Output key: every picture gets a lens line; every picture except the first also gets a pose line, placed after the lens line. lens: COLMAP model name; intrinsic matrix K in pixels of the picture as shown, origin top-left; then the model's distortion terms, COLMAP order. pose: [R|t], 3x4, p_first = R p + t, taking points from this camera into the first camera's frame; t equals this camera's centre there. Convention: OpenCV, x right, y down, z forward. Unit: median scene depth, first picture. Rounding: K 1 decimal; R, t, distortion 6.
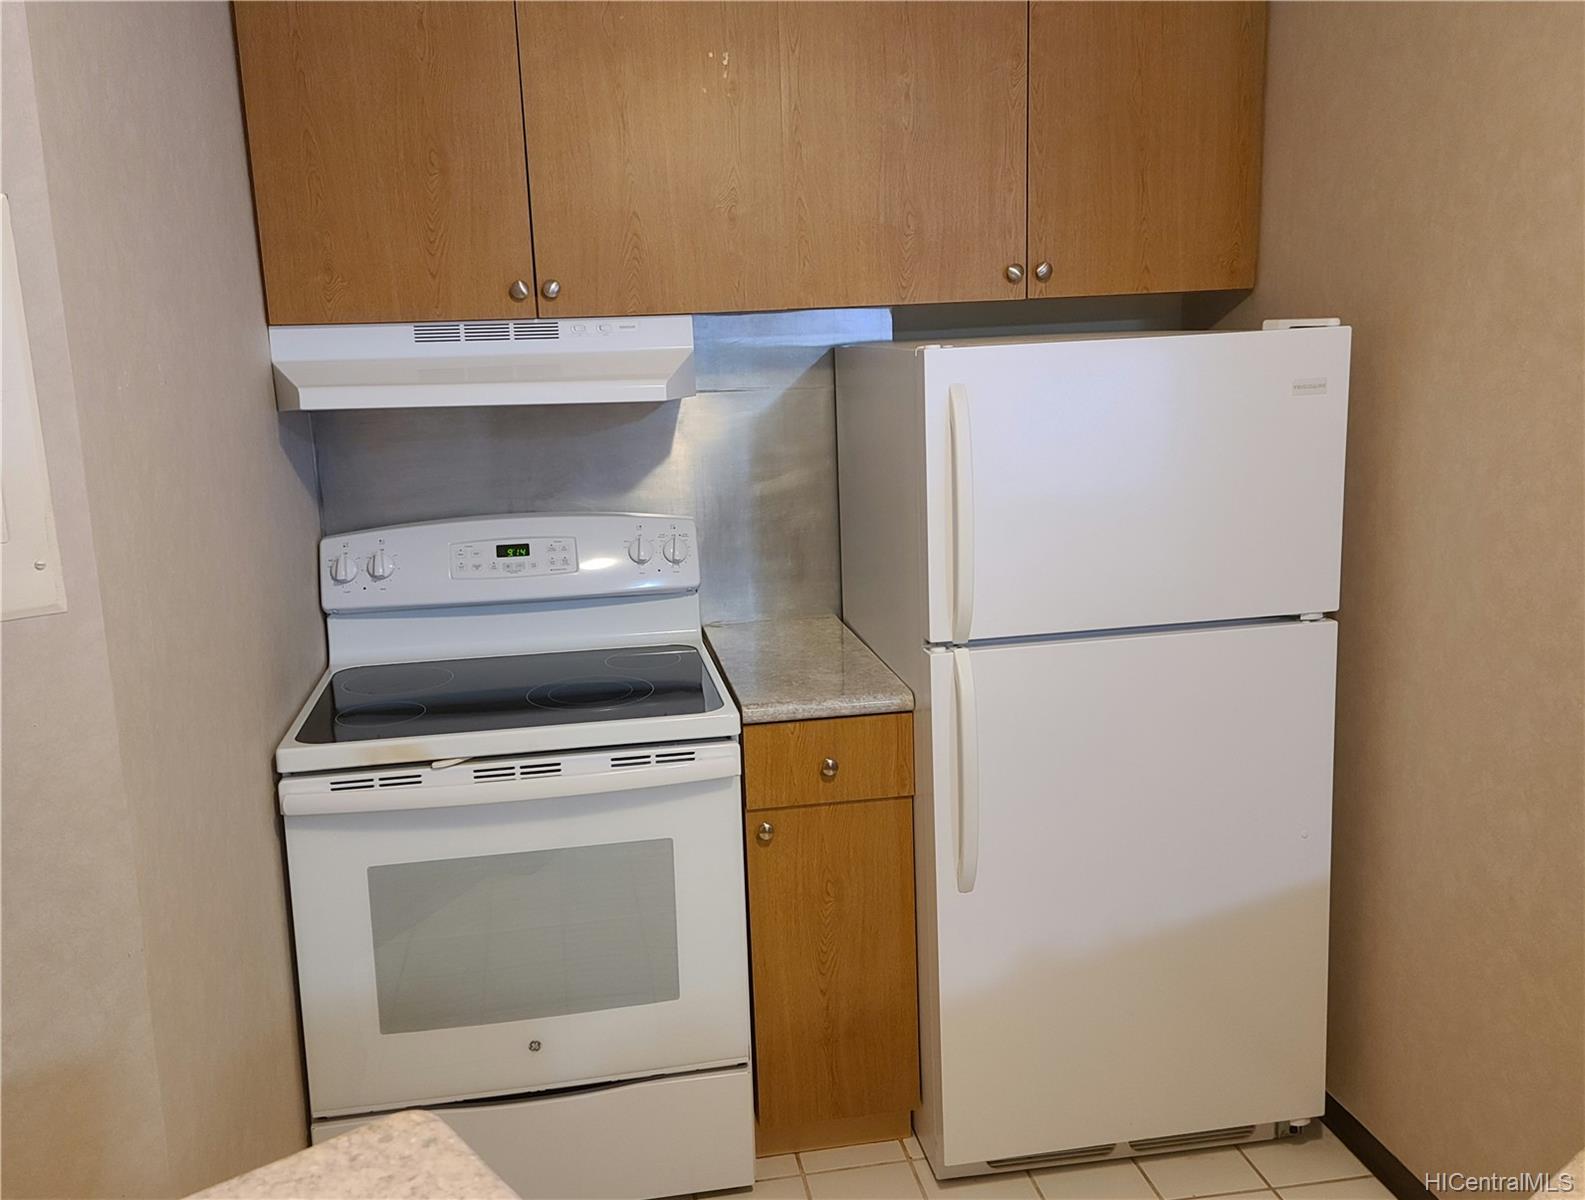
lens RADIAL K [[1401.8, 0, 790.4], [0, 1401.8, 604.7], [0, 0, 1]] dist [0.047345, -0.006654]
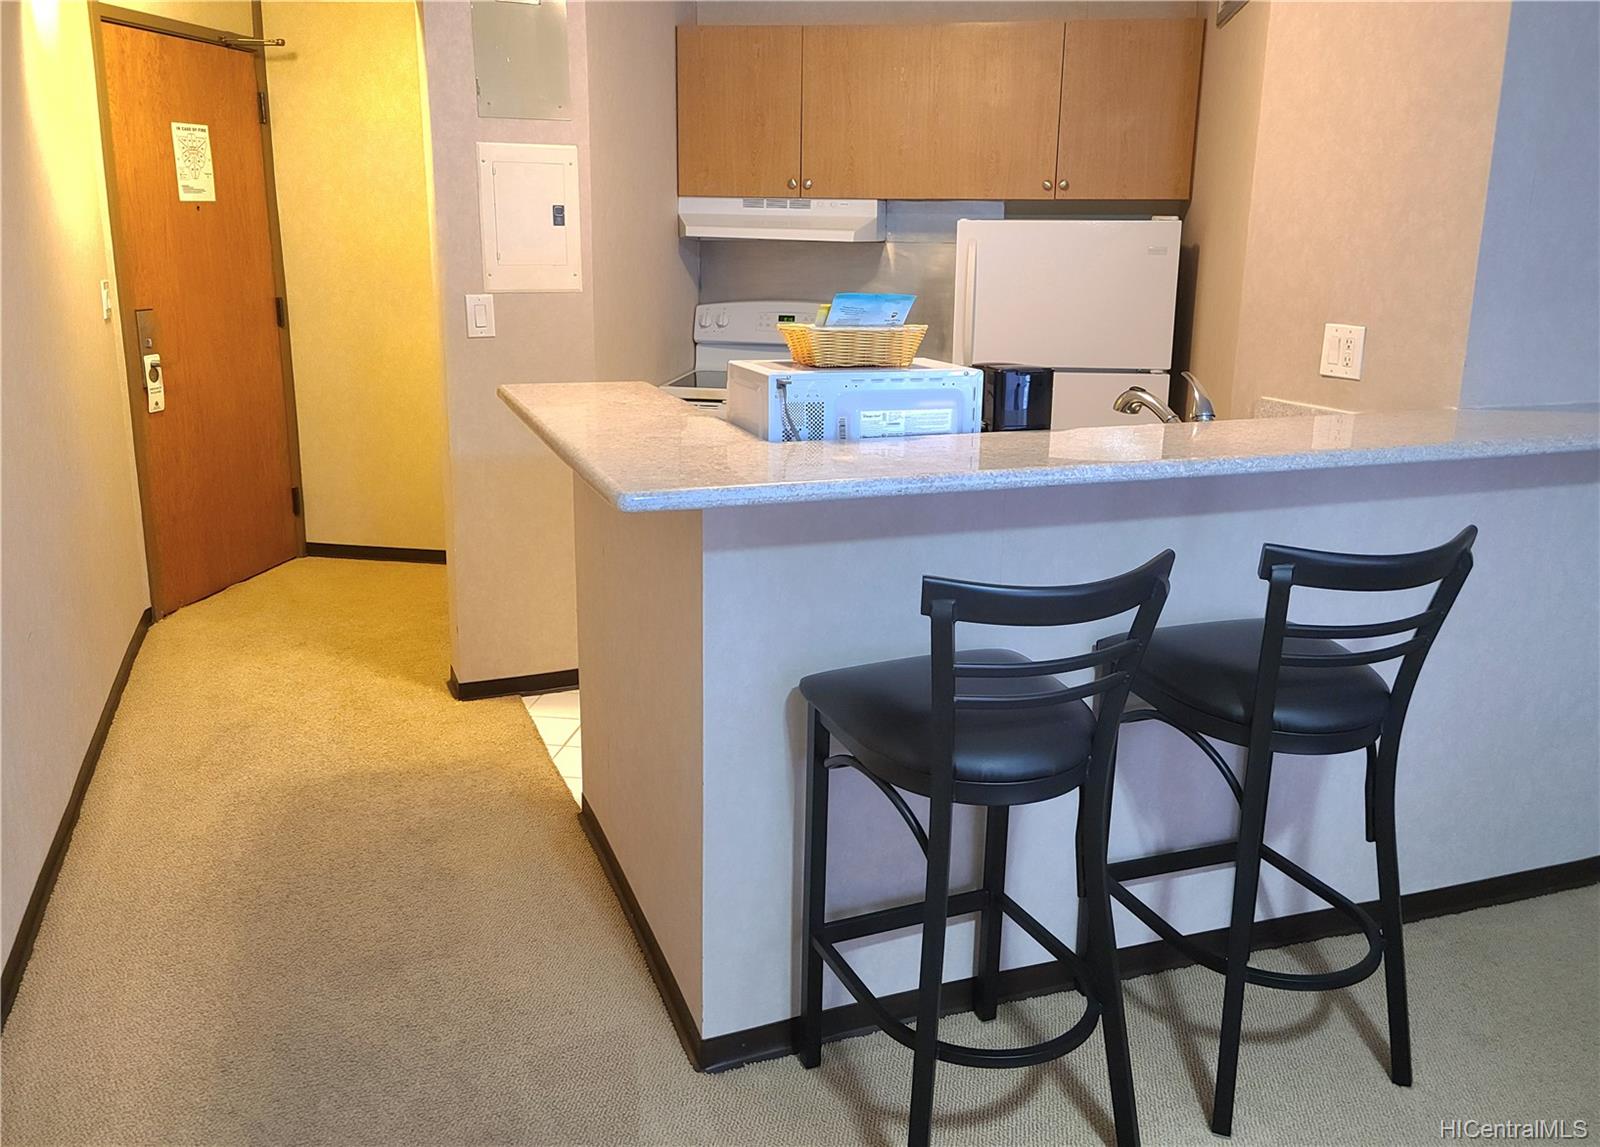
lens RADIAL K [[1345.6, 0, 799.6], [0, 1345.6, 566.7], [0, 0, 1]] dist [0.019267, 0.004633]
pose [[0.946506, 0.126267, -0.296955, 0.459858], [-0.108251, 0.991182, 0.076421, 0.174360], [0.303986, -0.040187, 0.951829, -0.867942]]
